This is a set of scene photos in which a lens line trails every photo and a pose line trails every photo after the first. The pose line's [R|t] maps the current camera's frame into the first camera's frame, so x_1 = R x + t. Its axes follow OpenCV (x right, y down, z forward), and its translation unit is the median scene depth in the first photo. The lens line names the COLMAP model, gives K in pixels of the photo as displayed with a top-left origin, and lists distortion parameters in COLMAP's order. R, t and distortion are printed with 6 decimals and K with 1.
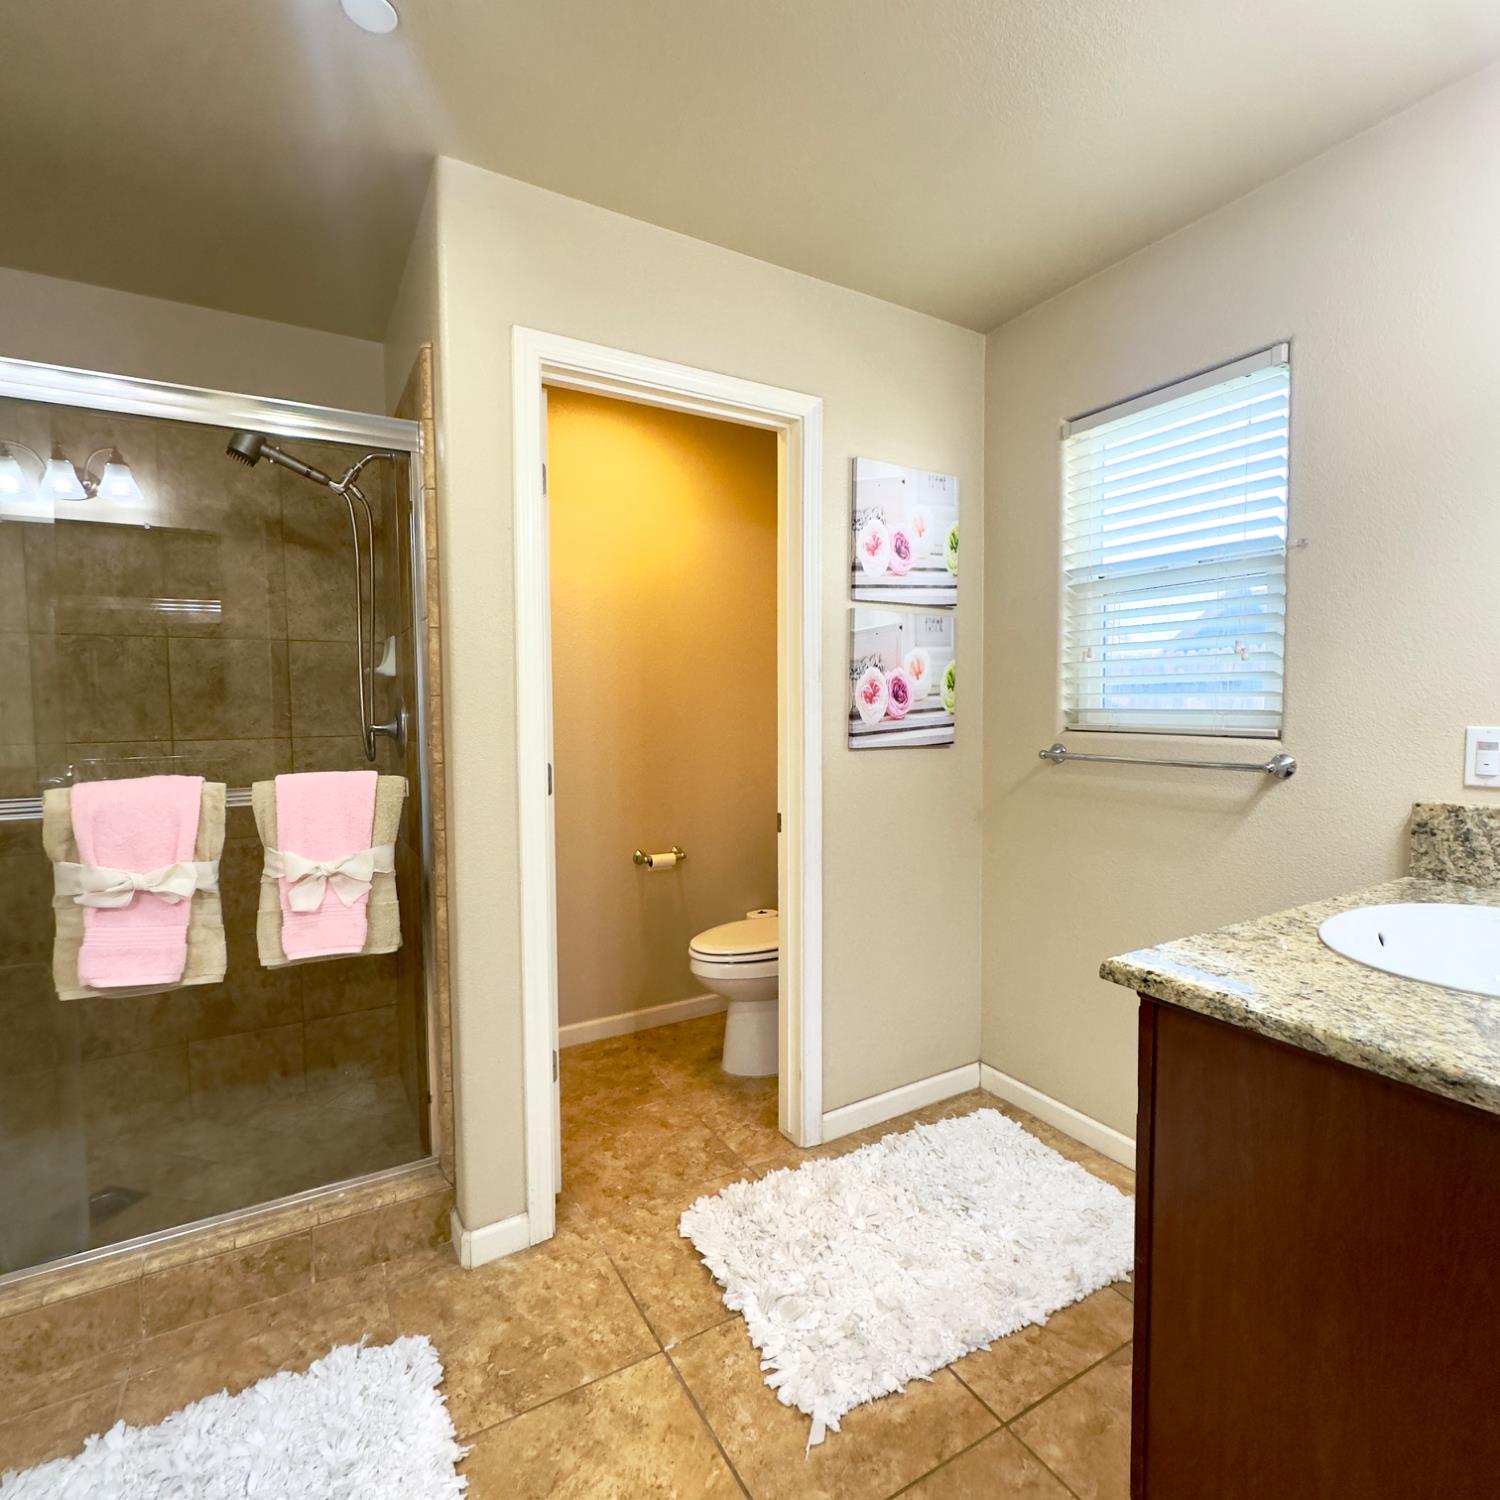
lens RADIAL K [[793.8, 0, 751.2], [0, 793.8, 745.9], [0, 0, 1]] dist [-0.000676, -0.000004]
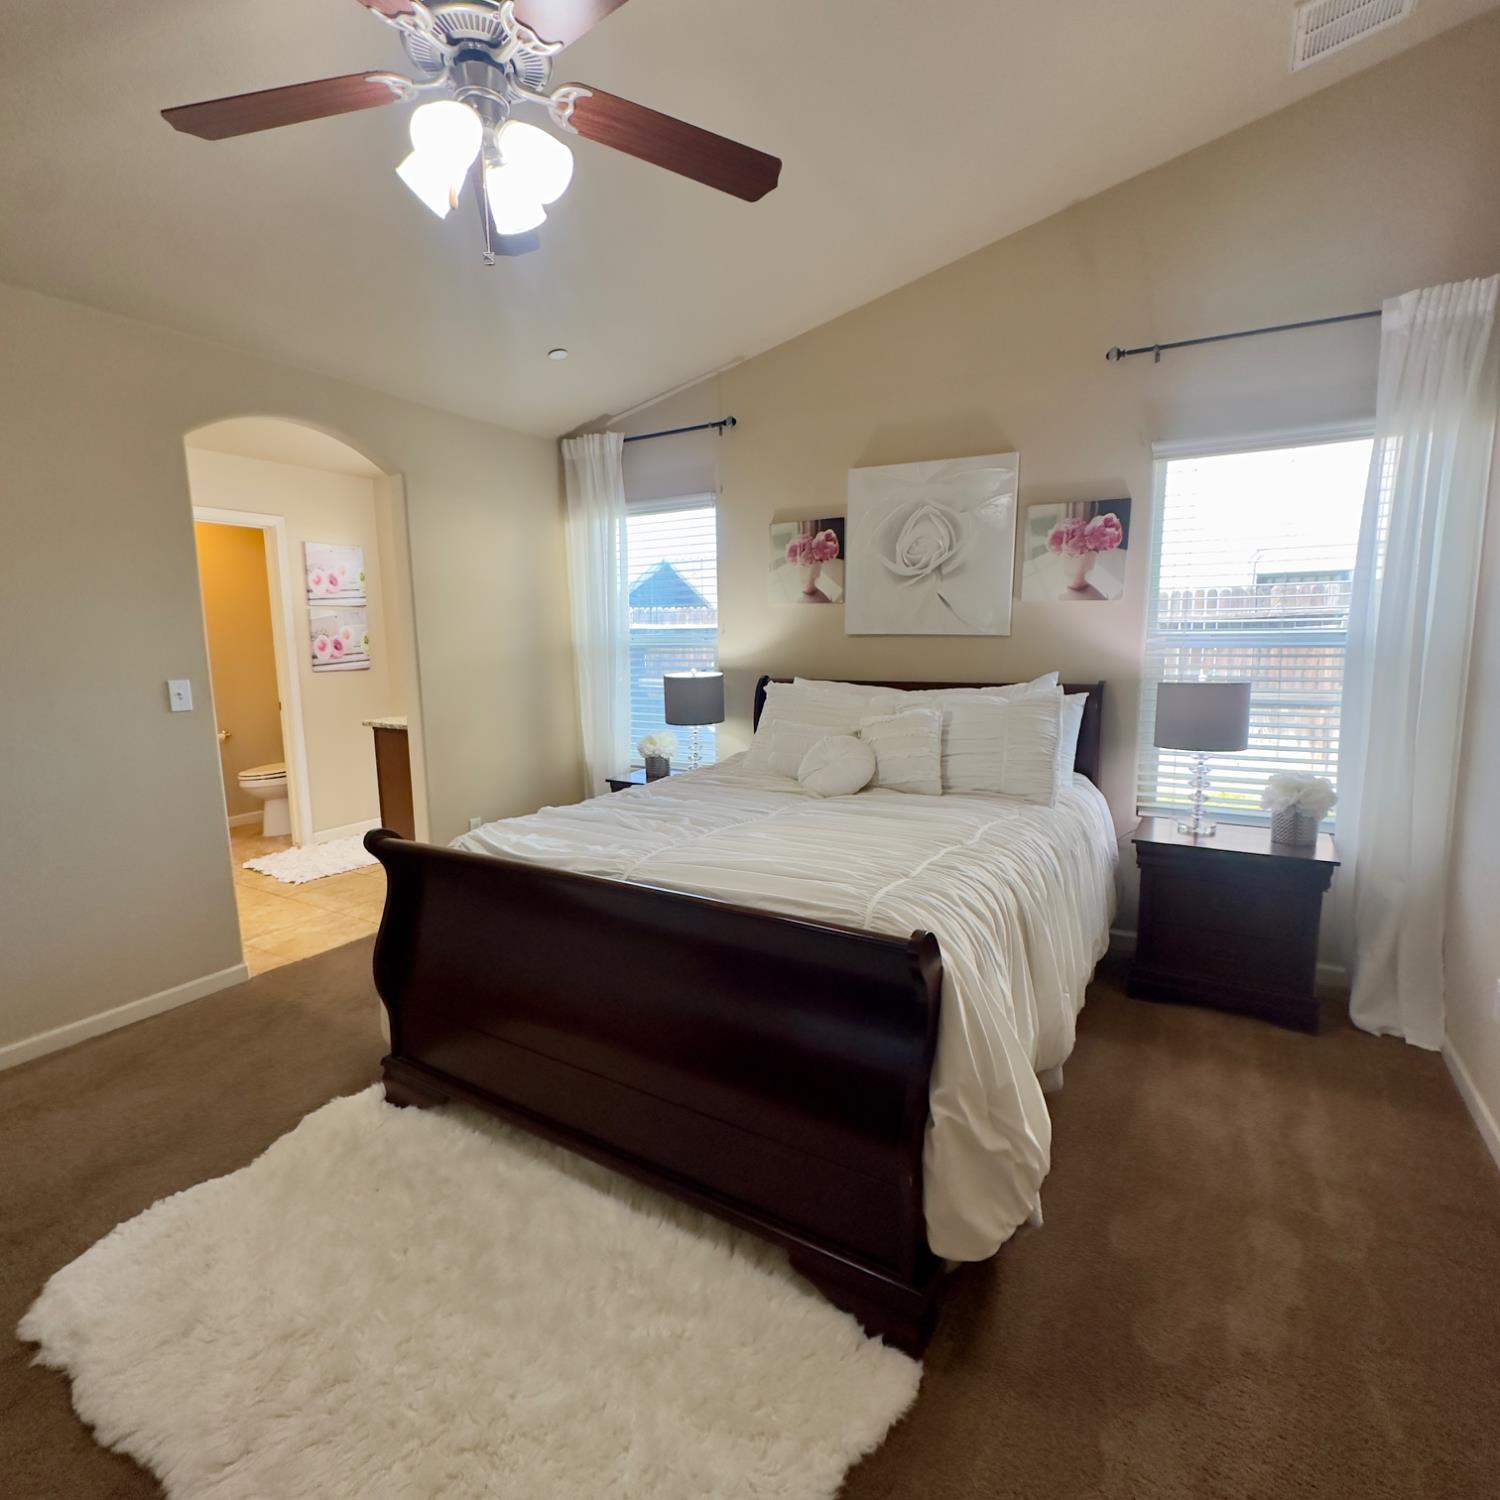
lens RADIAL K [[793.8, 0, 751.7], [0, 793.8, 749.1], [0, 0, 1]] dist [-0.000676, -0.000004]
pose [[0.872829, -0.073702, 0.482429, 0.126892], [0.031047, 0.994914, 0.095825, 0.053837], [-0.487038, -0.068661, 0.870678, -1.888985]]
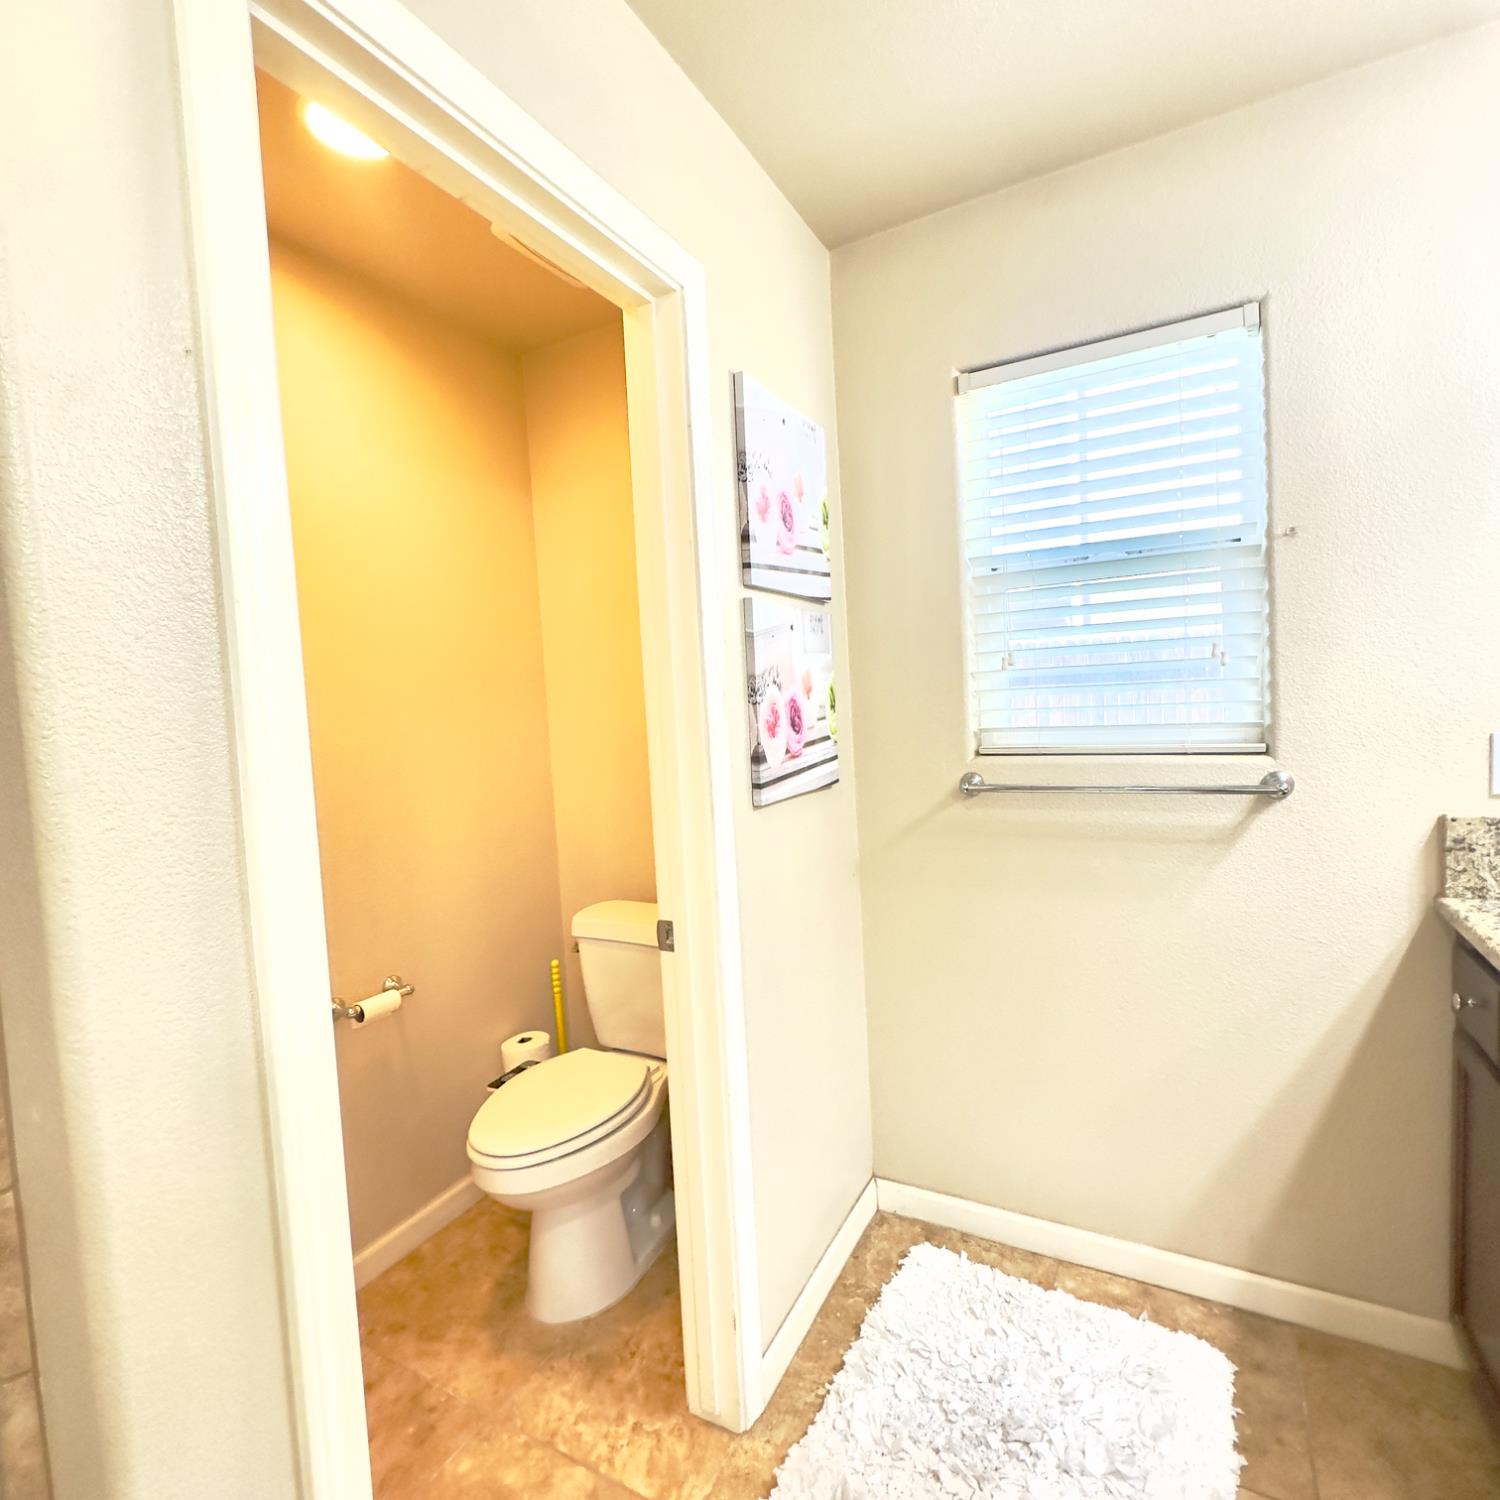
lens RADIAL K [[793.8, 0, 752.0], [0, 793.8, 748.1], [0, 0, 1]] dist [-0.000676, -0.000004]
pose [[0.856706, -0.070482, 0.510968, -0.258466], [0.074698, 0.997130, 0.012303, -0.064779], [-0.510368, 0.027628, 0.859512, 0.500994]]
